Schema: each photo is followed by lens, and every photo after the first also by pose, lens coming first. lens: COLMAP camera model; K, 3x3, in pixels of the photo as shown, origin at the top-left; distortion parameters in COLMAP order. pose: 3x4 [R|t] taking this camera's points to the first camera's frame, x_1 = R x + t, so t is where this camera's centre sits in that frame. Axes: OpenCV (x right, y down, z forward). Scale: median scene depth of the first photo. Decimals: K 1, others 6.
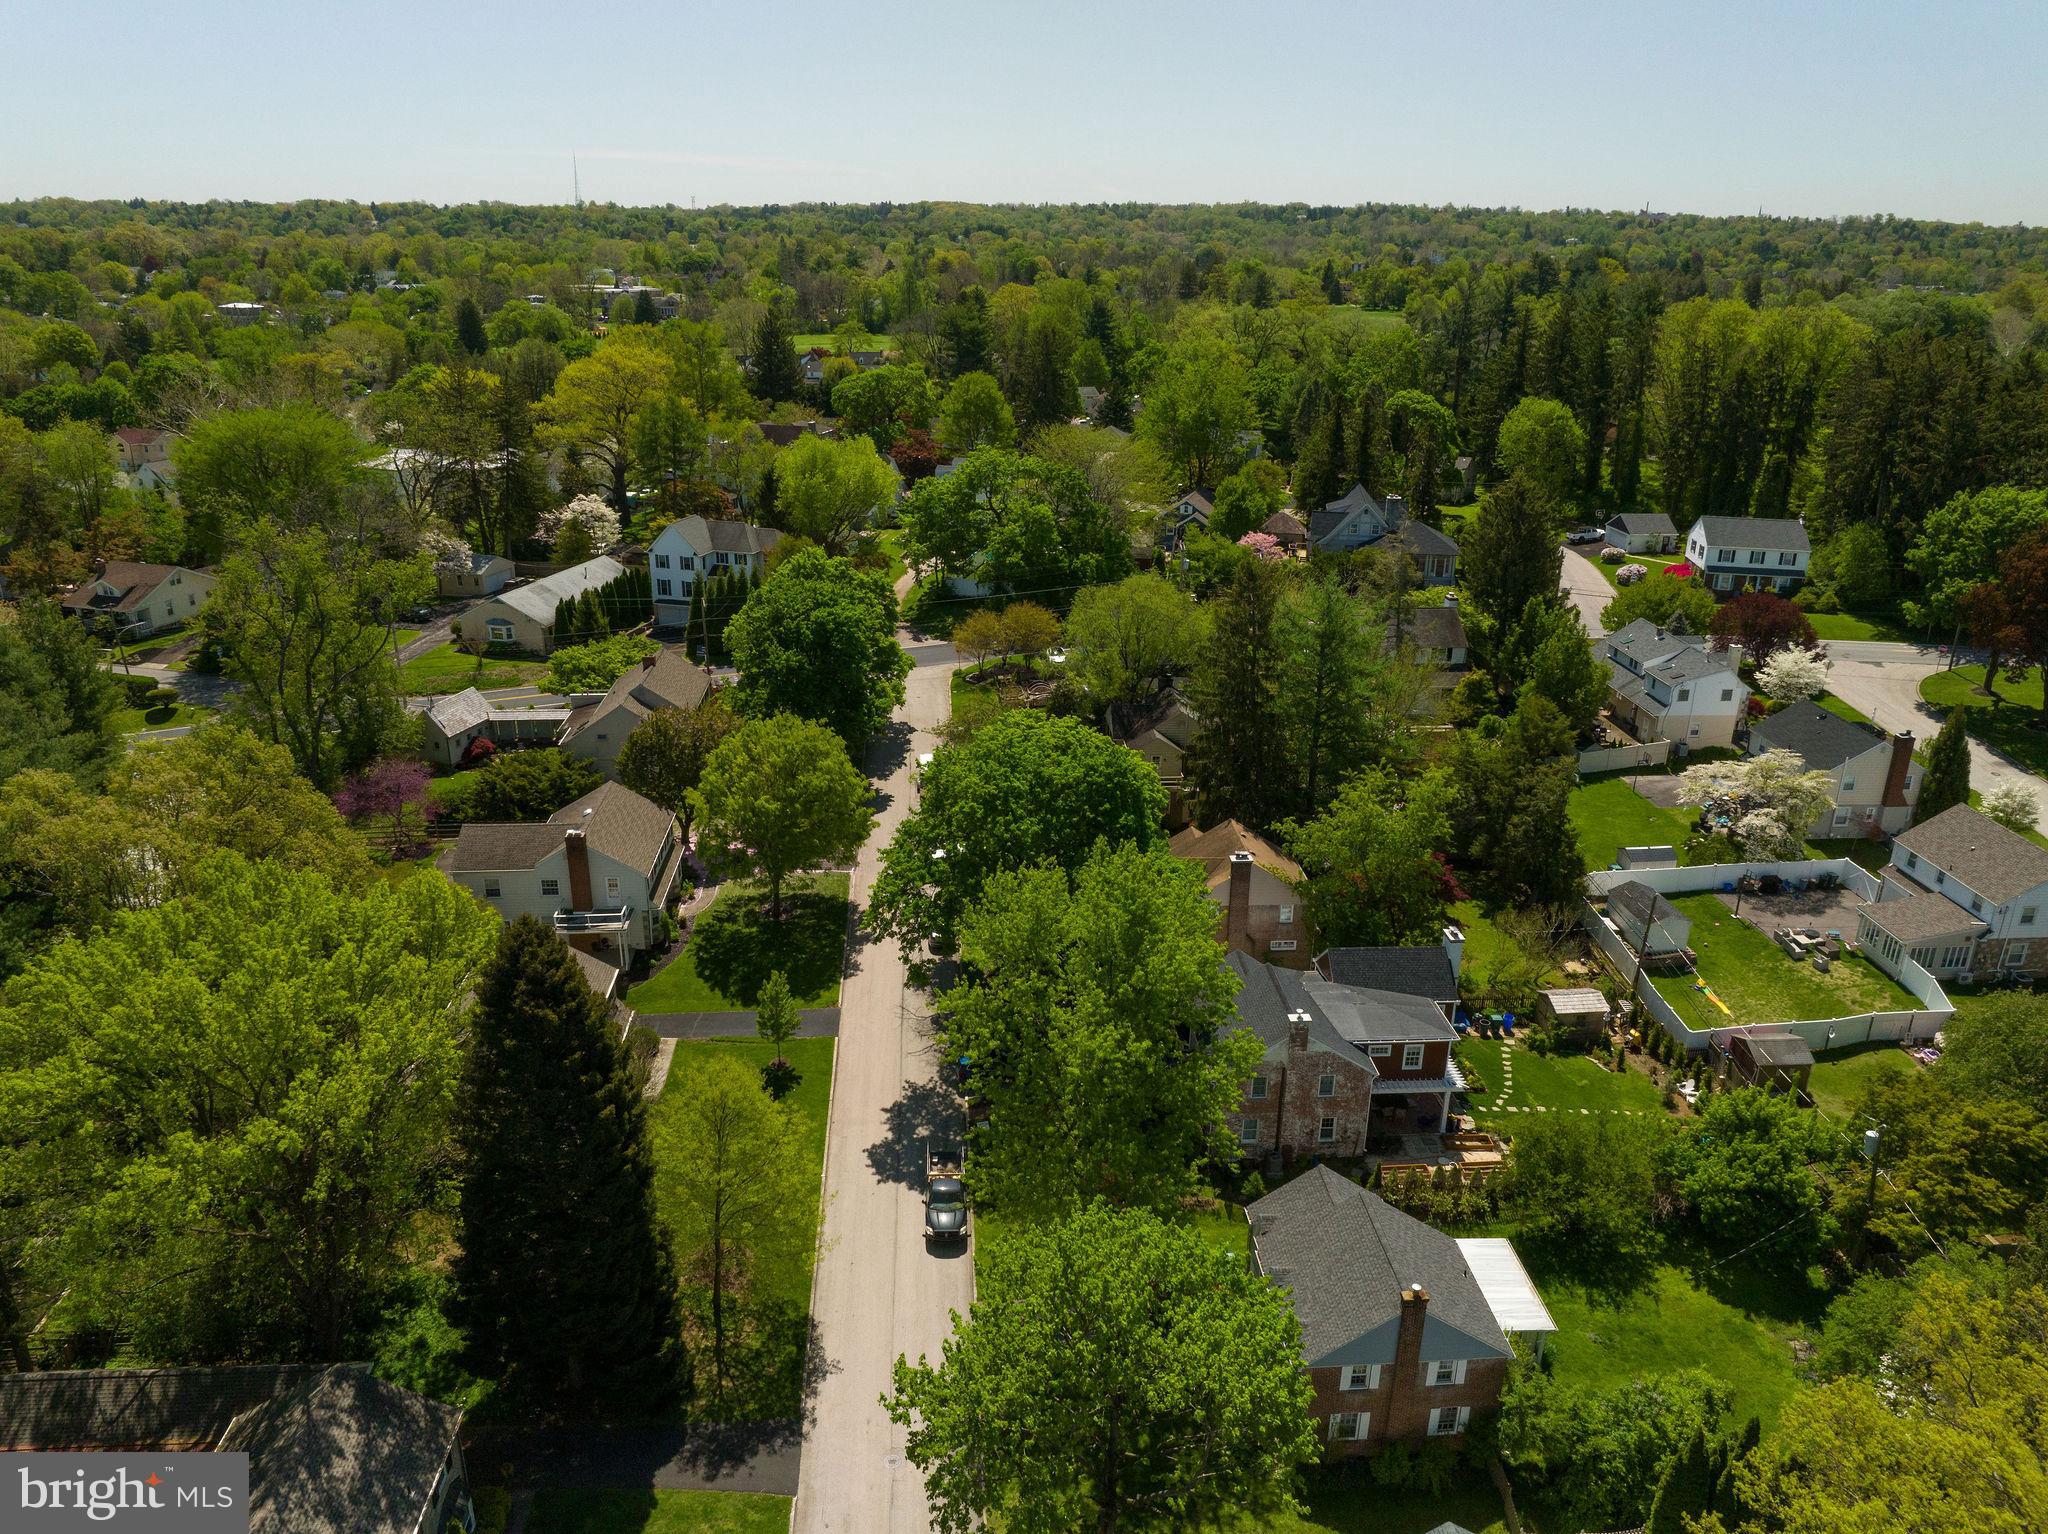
lens RADIAL K [[1451.3, 0, 1034.5], [0, 1451.3, 764.8], [0, 0, 1]] dist [-0.043436, 0.005952]
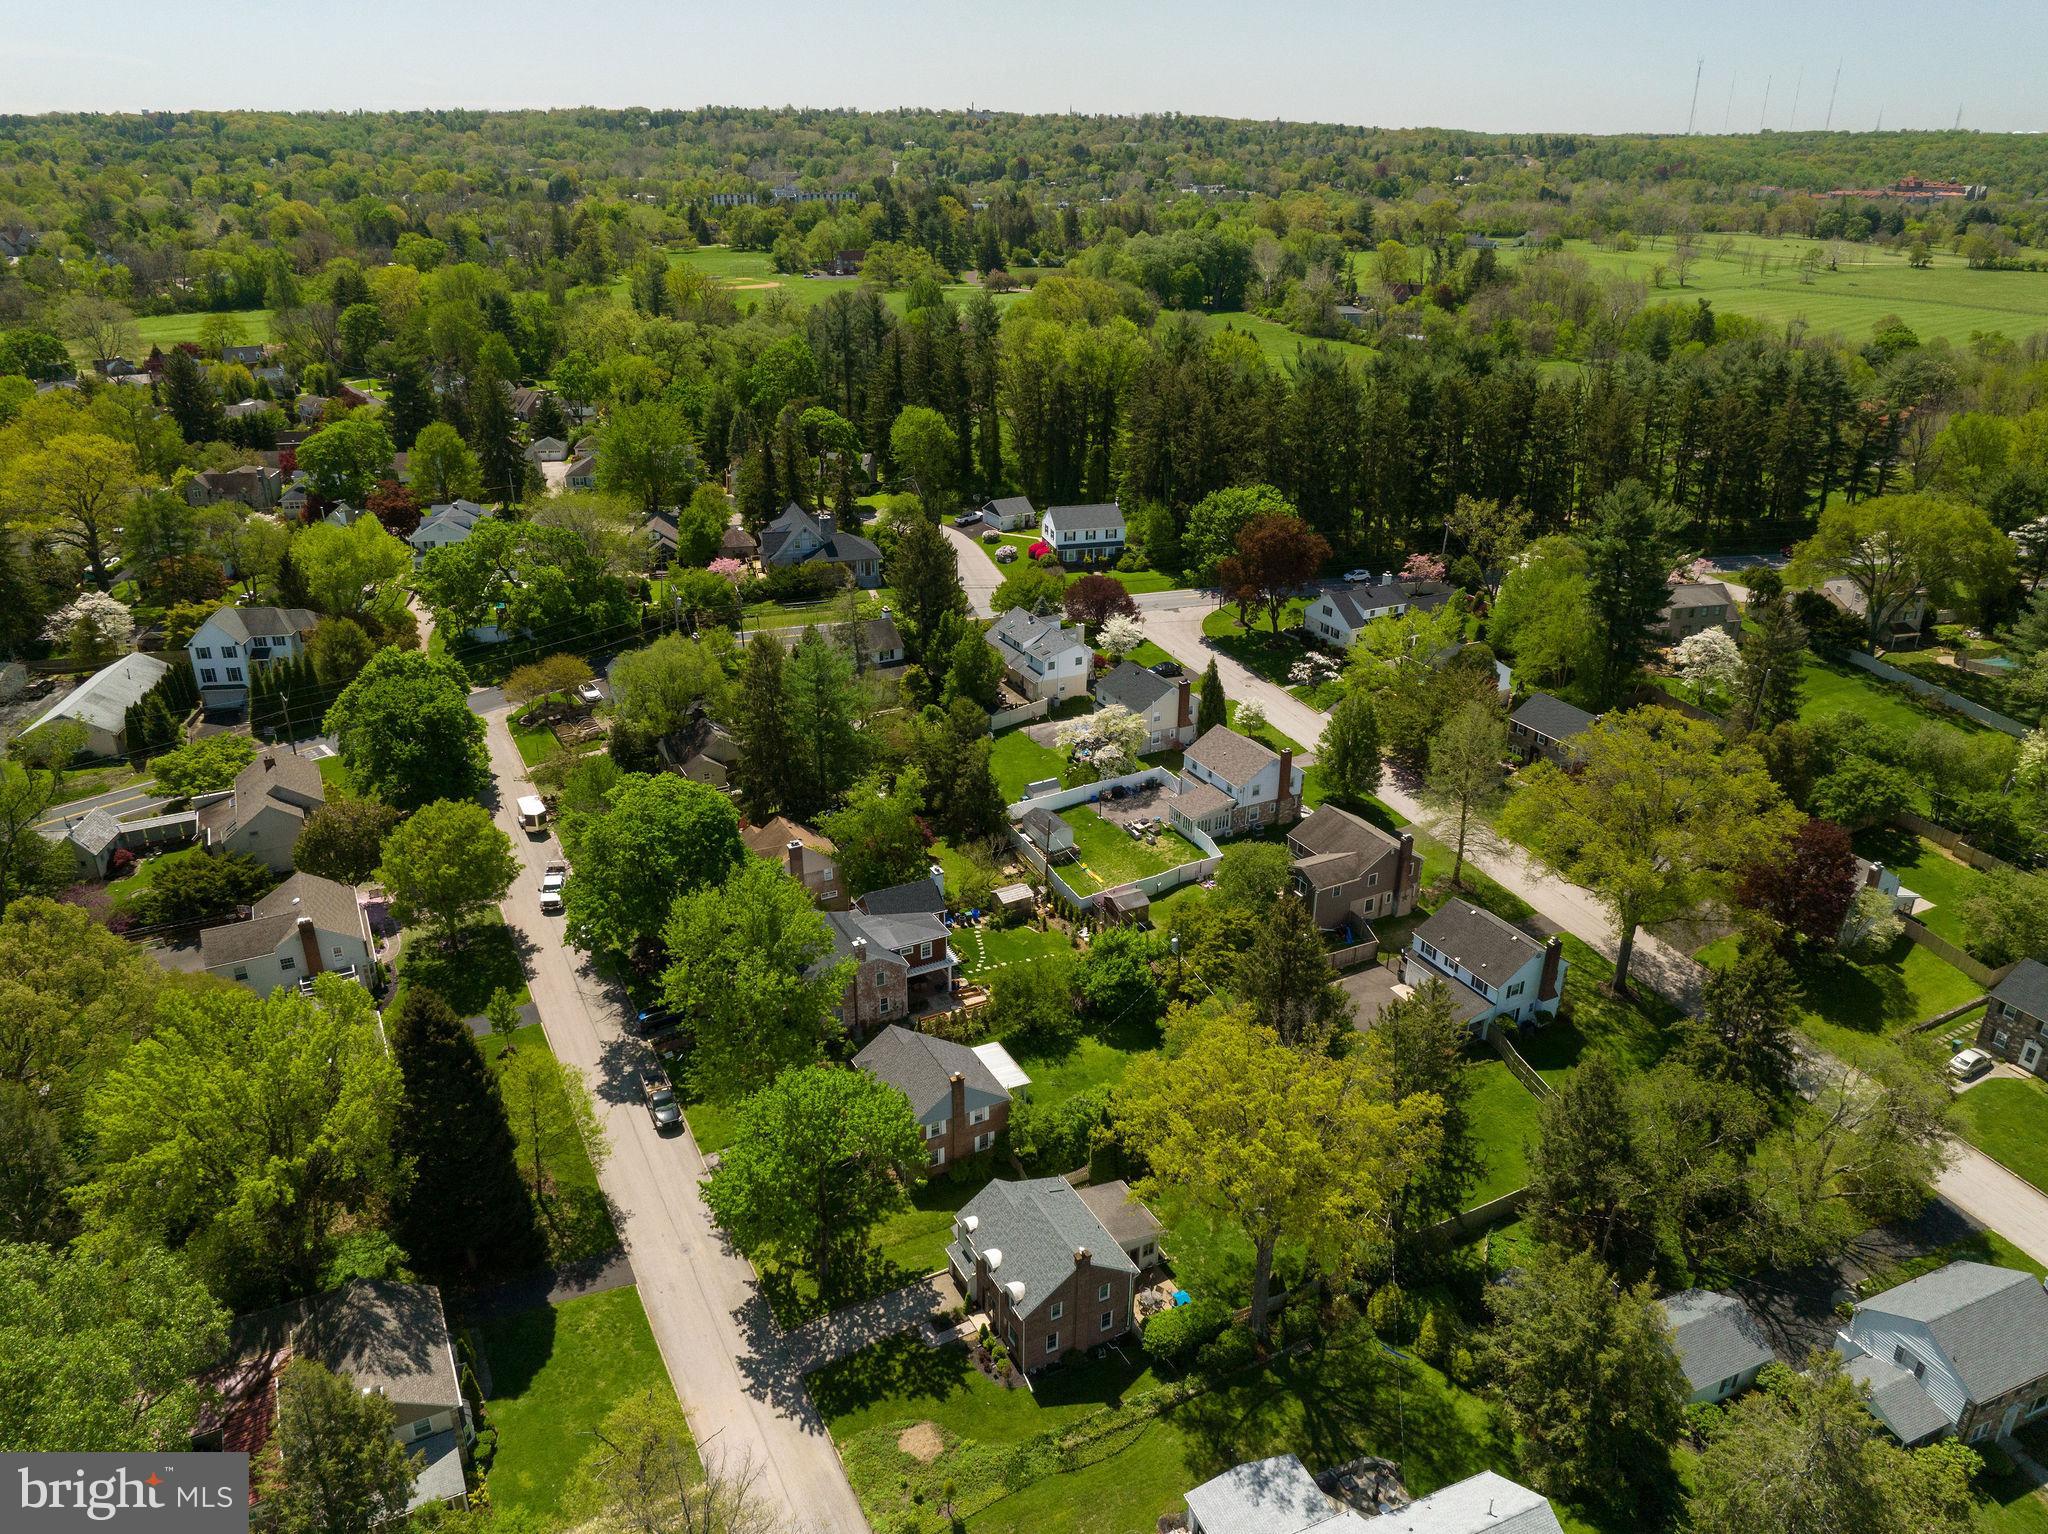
lens RADIAL K [[1451.3, 0, 1034.5], [0, 1451.3, 764.8], [0, 0, 1]] dist [-0.043436, 0.005952]
pose [[0.913445, -0.169838, 0.369829, -0.153392], [0.144120, 0.984862, 0.096319, -0.113031], [-0.380589, -0.034682, 0.924094, -0.433305]]
